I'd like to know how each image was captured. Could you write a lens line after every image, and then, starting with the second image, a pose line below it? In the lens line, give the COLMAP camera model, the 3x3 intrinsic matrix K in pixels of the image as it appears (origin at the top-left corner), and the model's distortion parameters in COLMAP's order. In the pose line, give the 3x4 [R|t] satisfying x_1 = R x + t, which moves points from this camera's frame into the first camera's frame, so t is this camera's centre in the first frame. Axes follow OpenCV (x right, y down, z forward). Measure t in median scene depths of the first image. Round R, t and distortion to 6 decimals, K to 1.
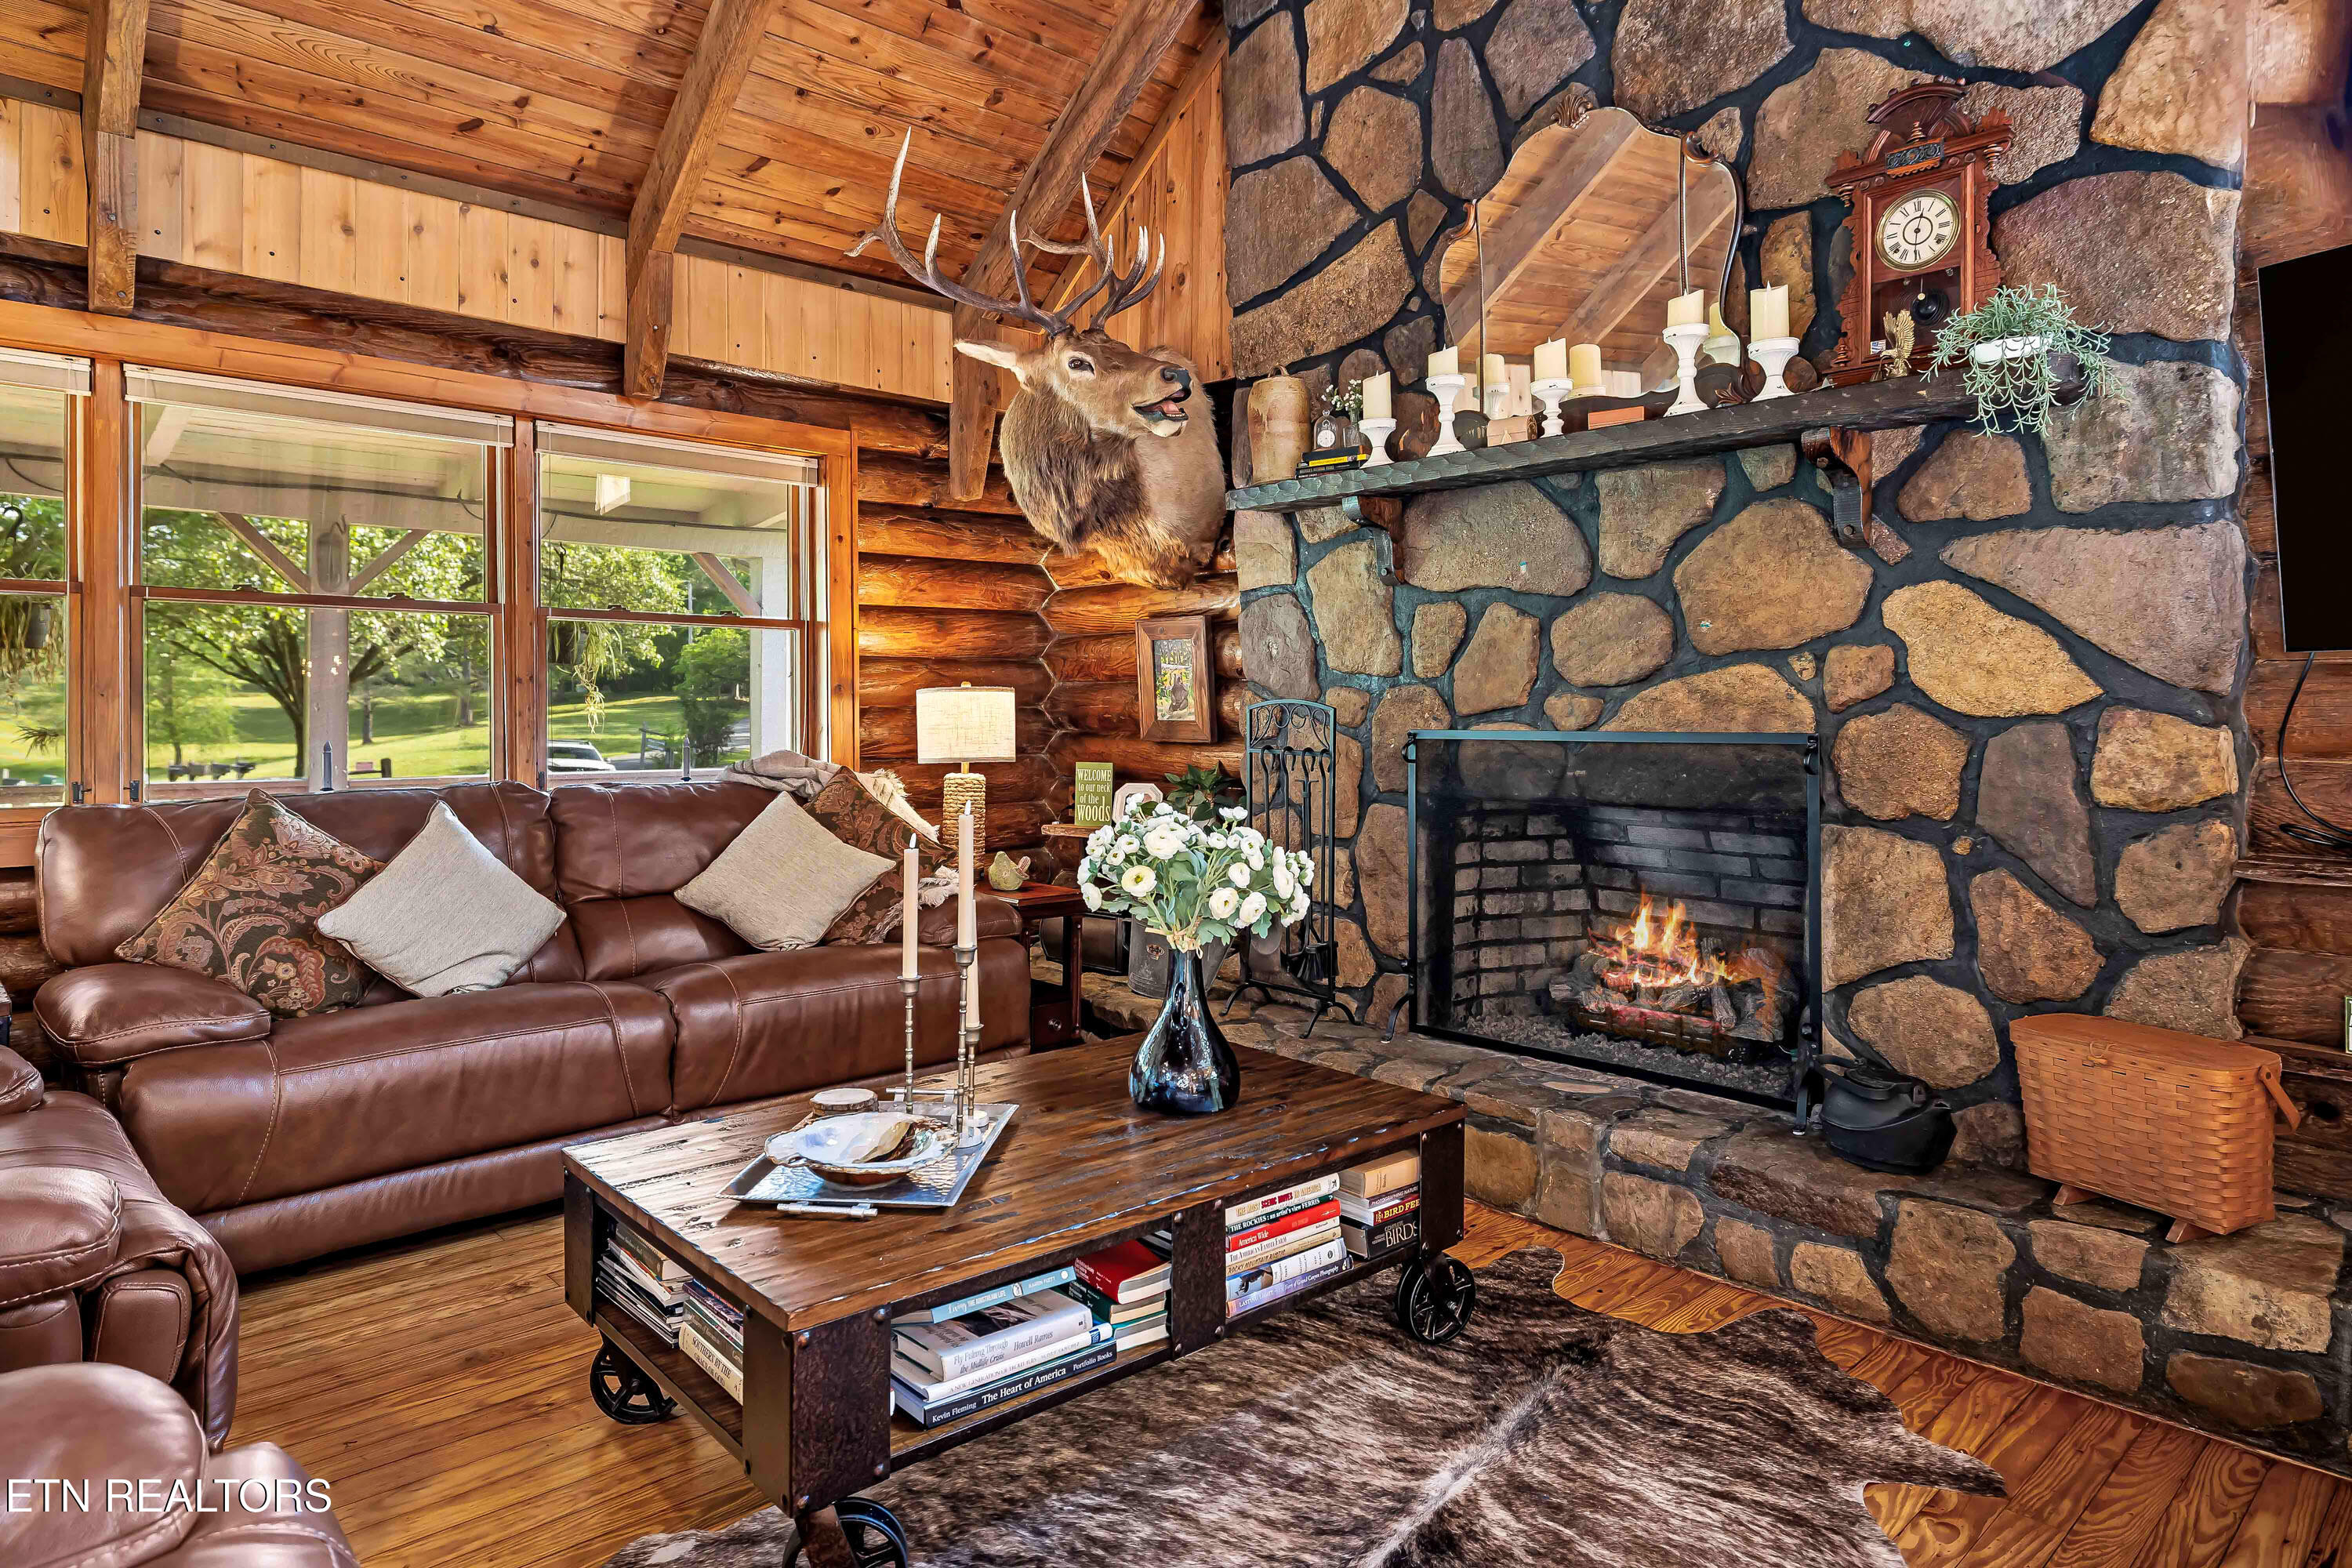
lens RADIAL K [[1360.4, 0, 1205.1], [0, 1360.4, 711.7], [0, 0, 1]] dist [0.009084, -0.004949]
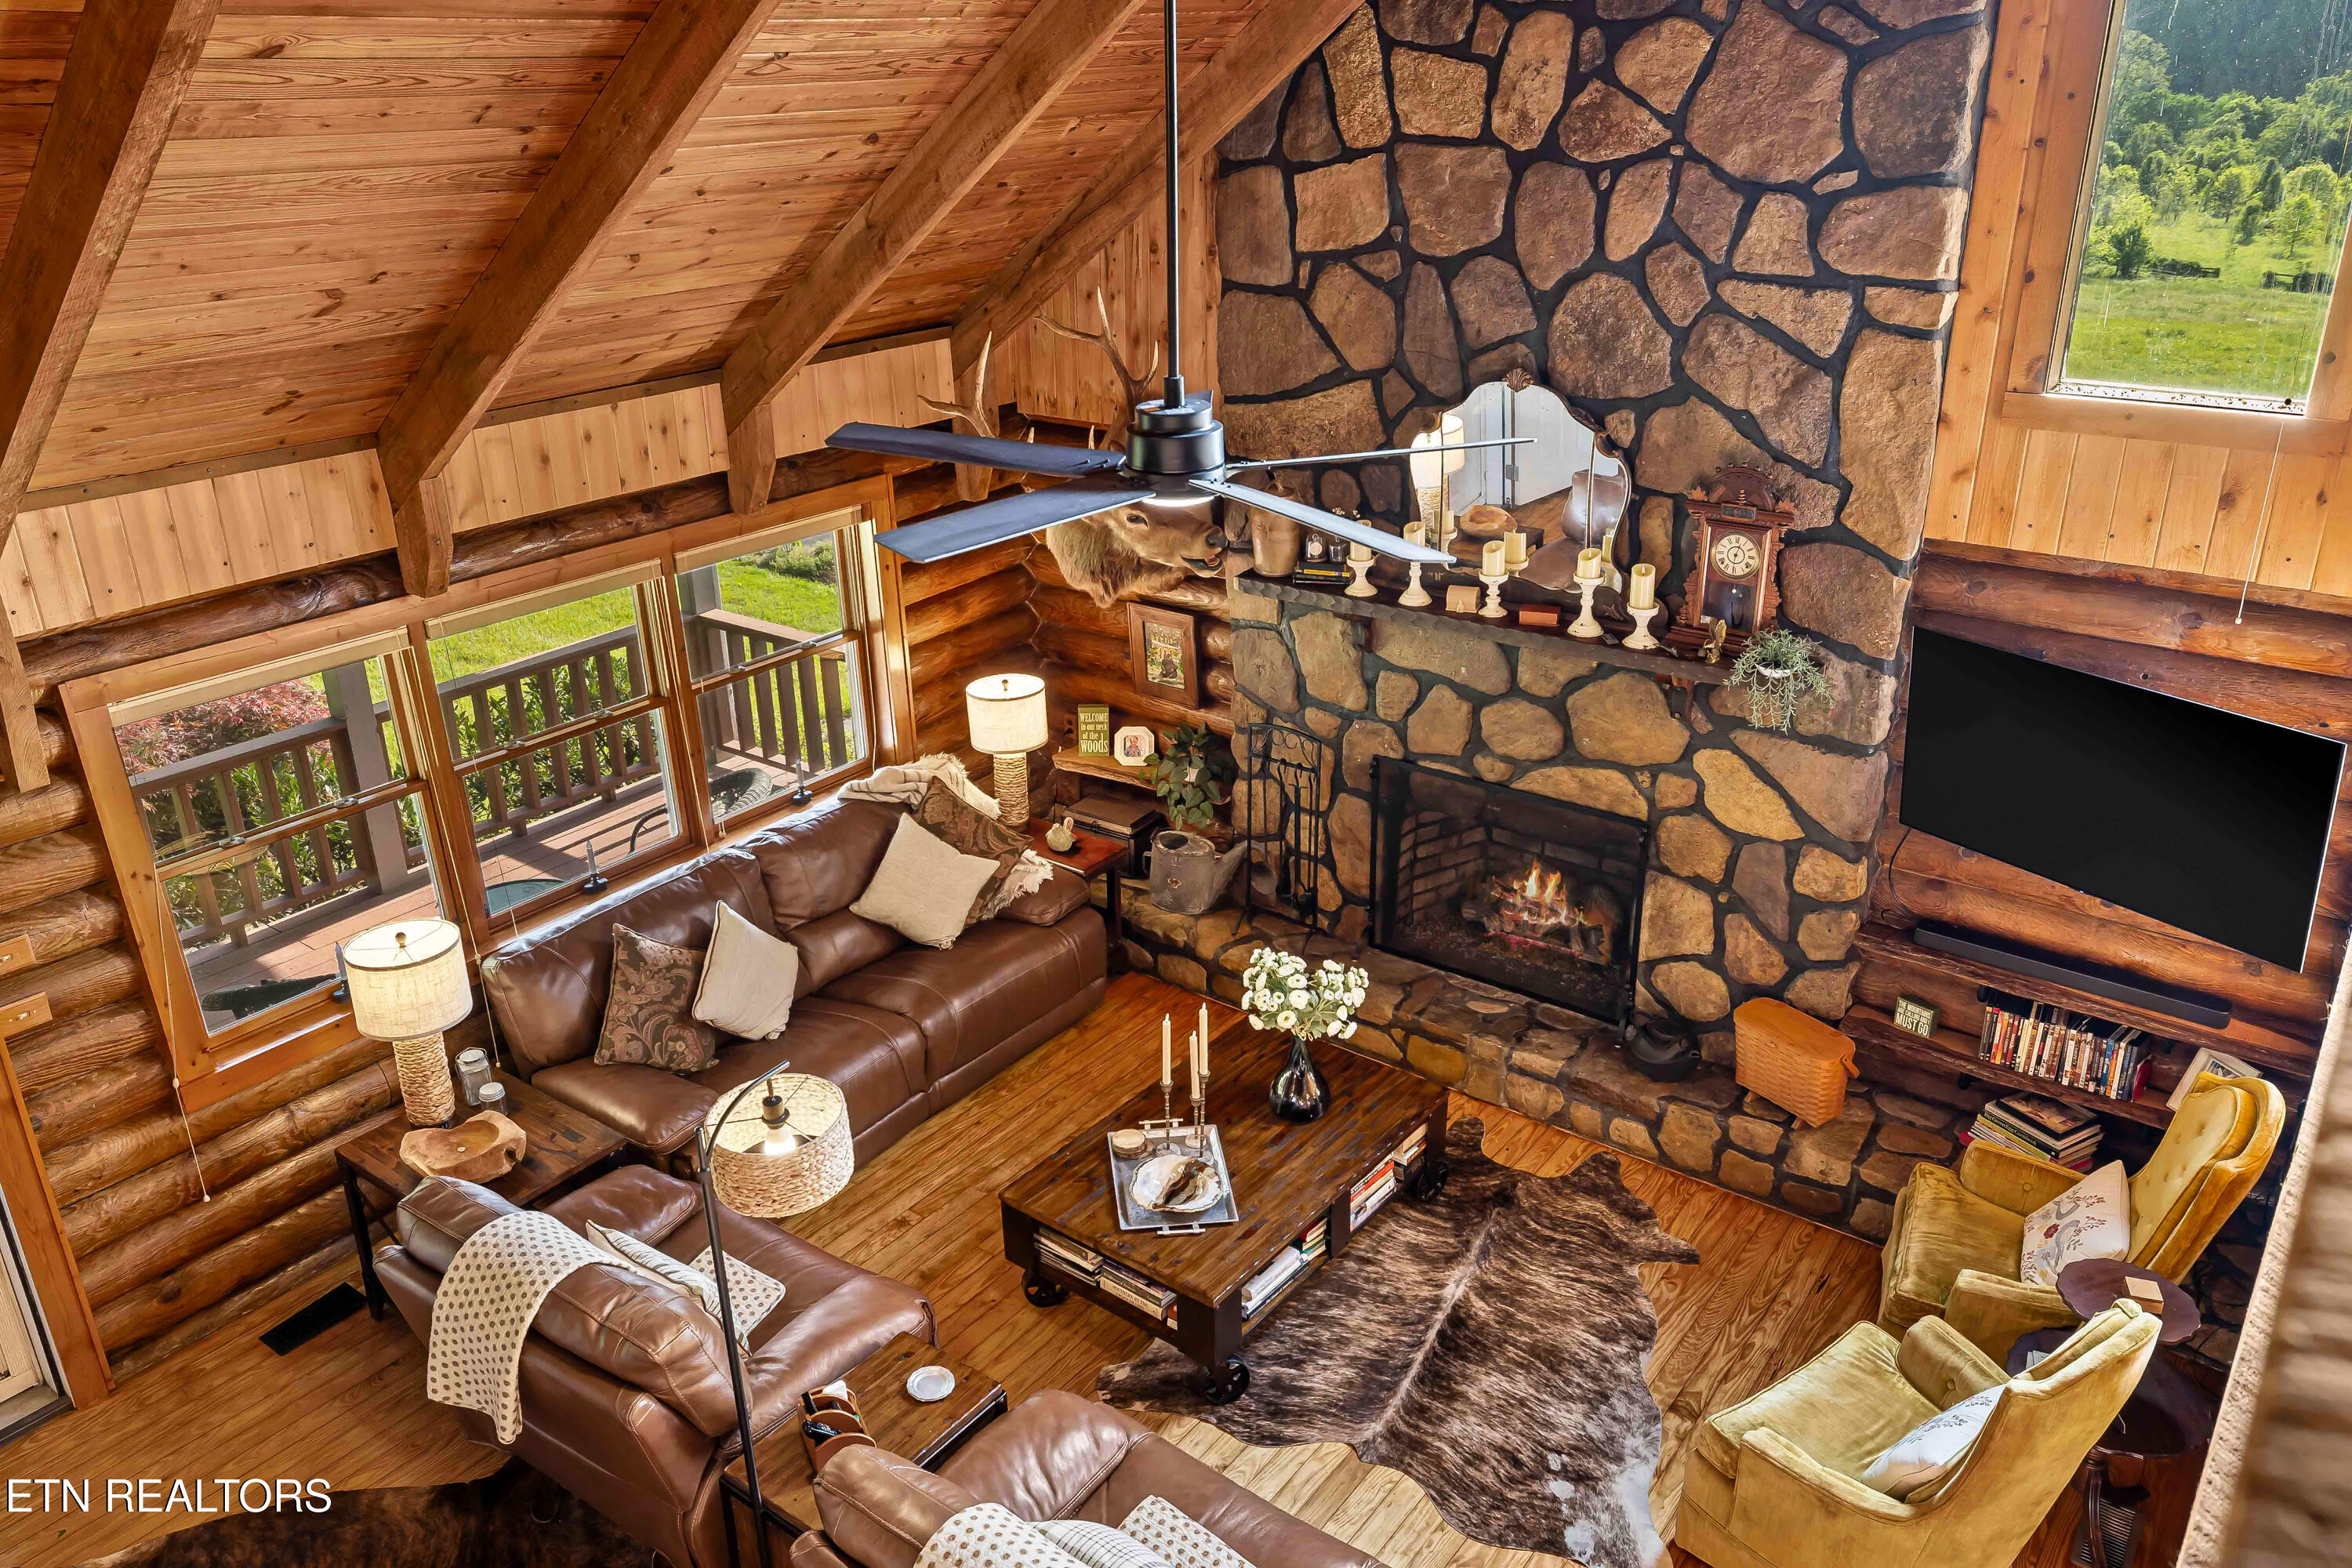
lens RADIAL K [[1723.9, 0, 1177.3], [0, 1723.9, 734.7], [0, 0, 1]] dist [0.011185, 0.010847]
pose [[0.985312, -0.078344, 0.151730, -0.367091], [0.016281, 0.927597, 0.373227, -0.780519], [-0.169984, -0.365274, 0.915249, -0.671691]]
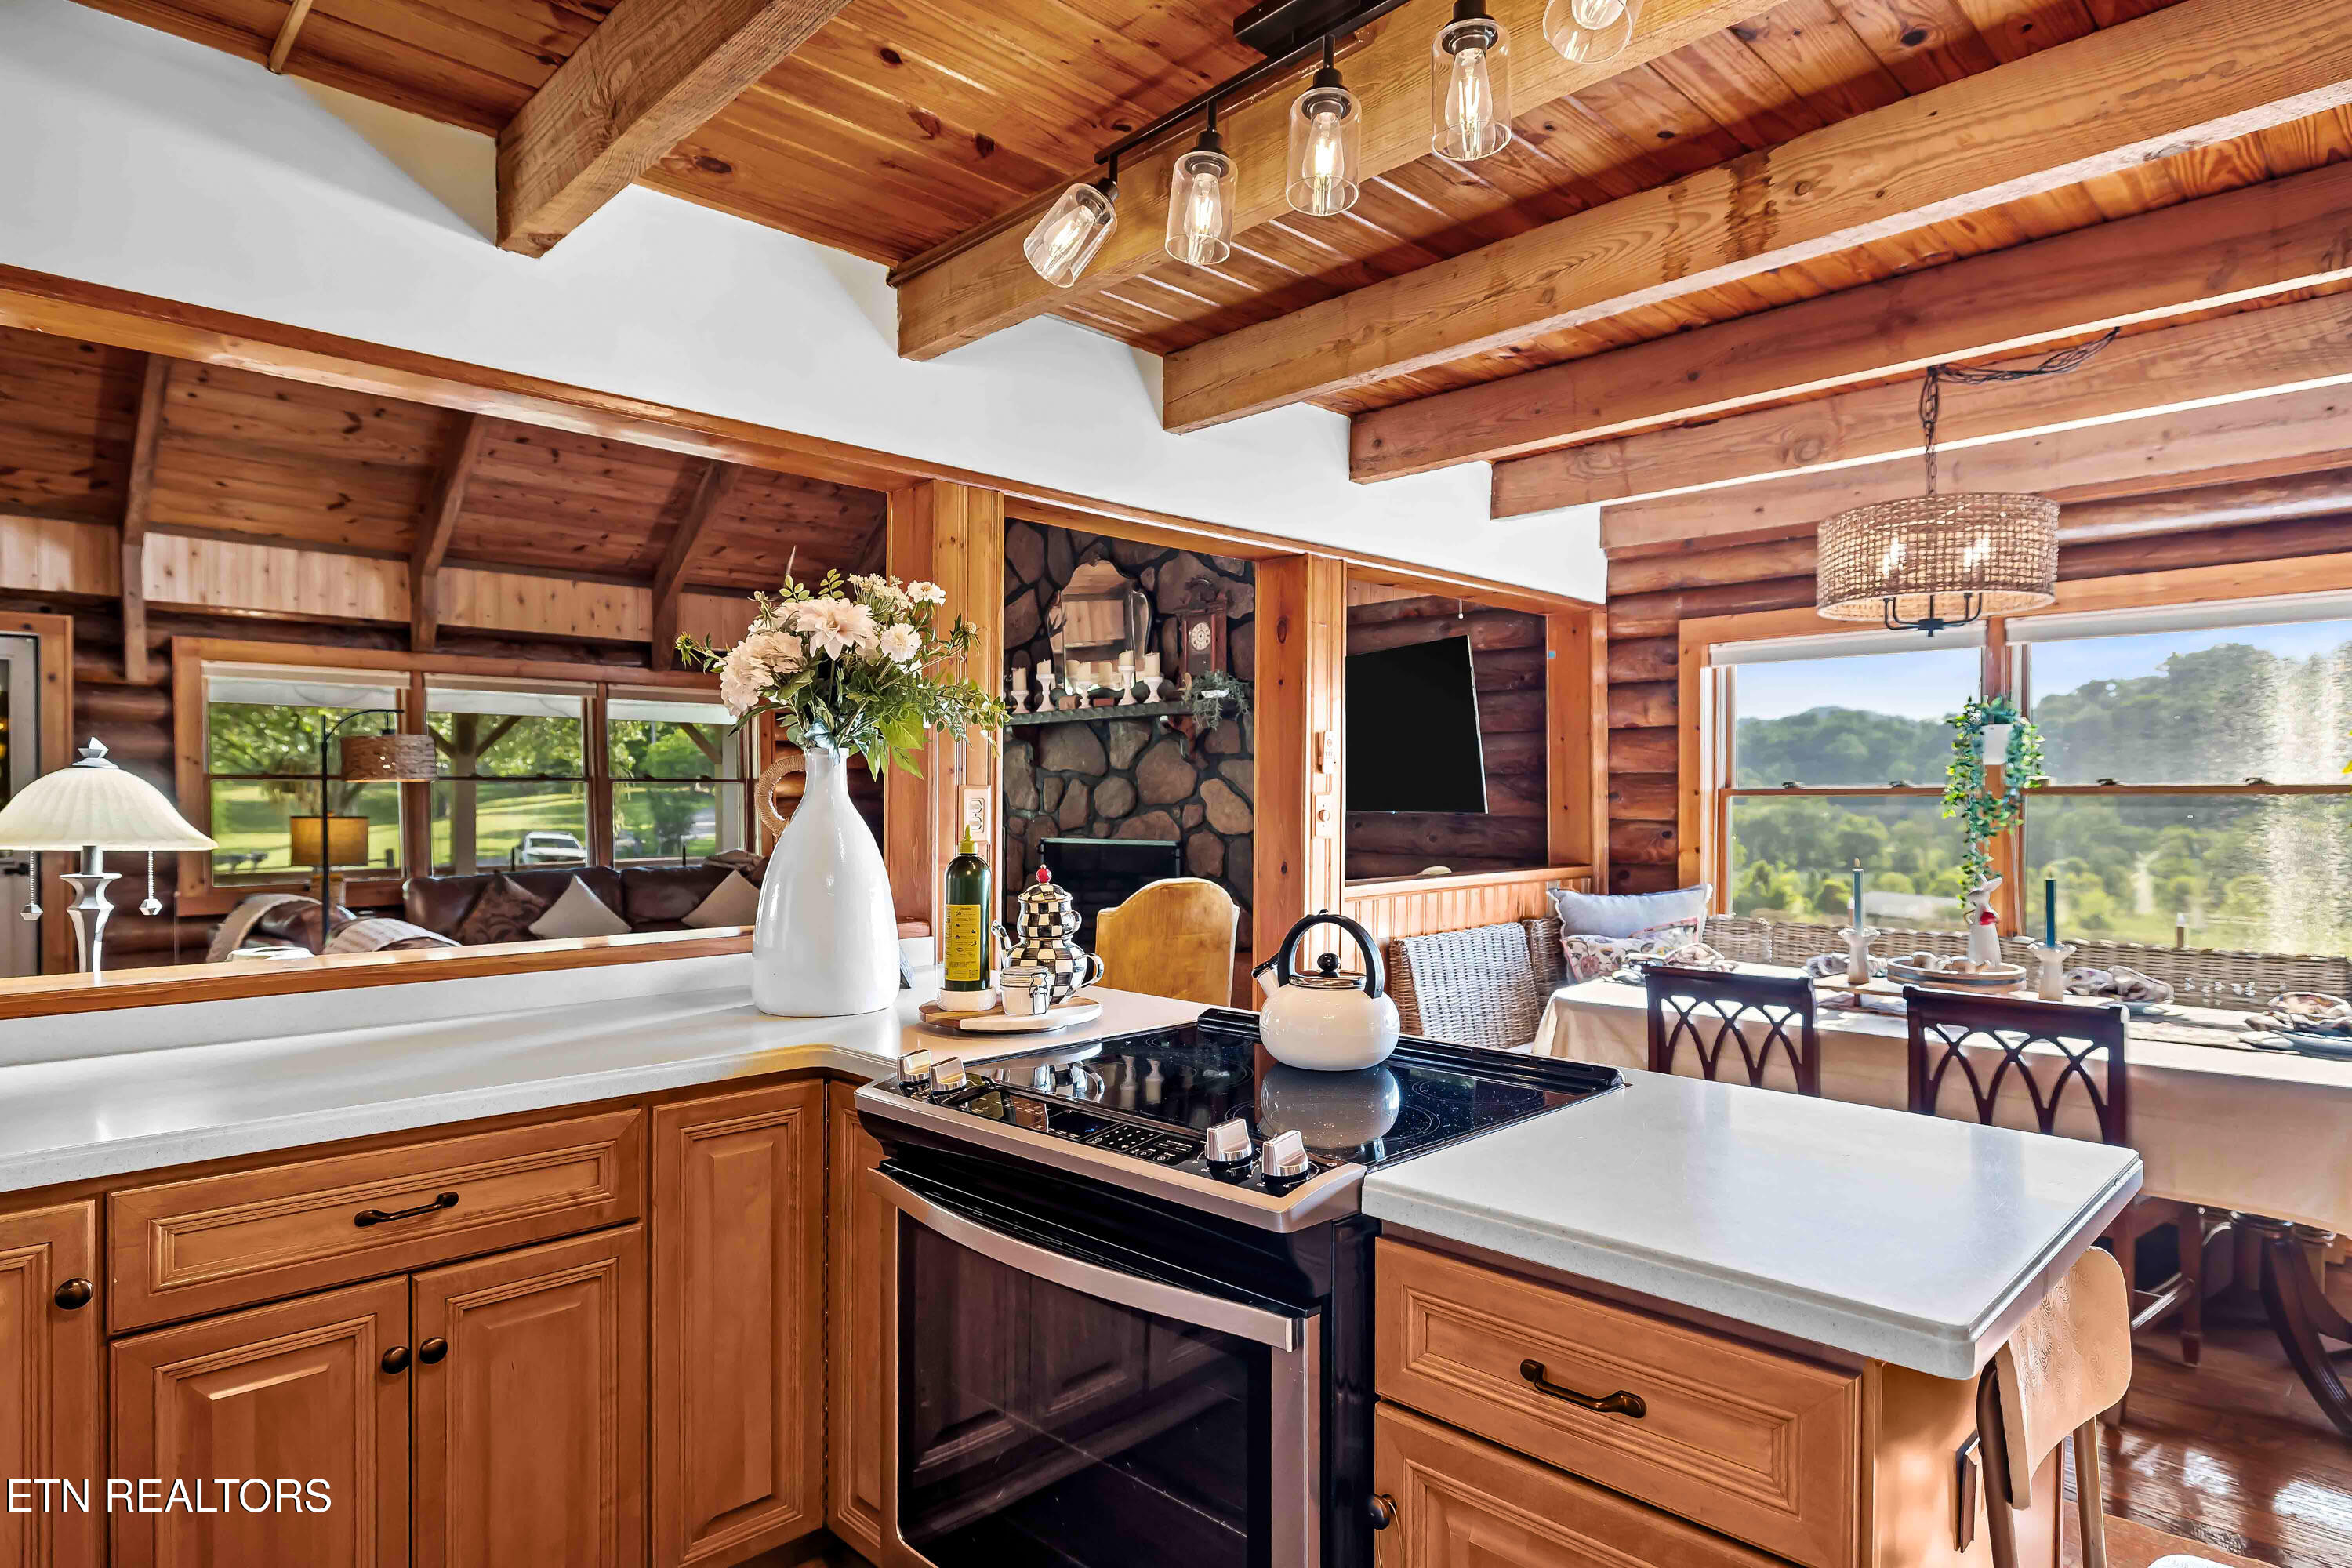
lens RADIAL K [[1293.9, 0, 1172.5], [0, 1293.9, 798.6], [0, 0, 1]] dist [0.018012, -0.000531]
pose [[0.999761, -0.005437, 0.021155, 0.360029], [0.005401, 0.999984, 0.001777, -0.056506], [-0.021164, -0.001662, 0.999775, -1.127742]]
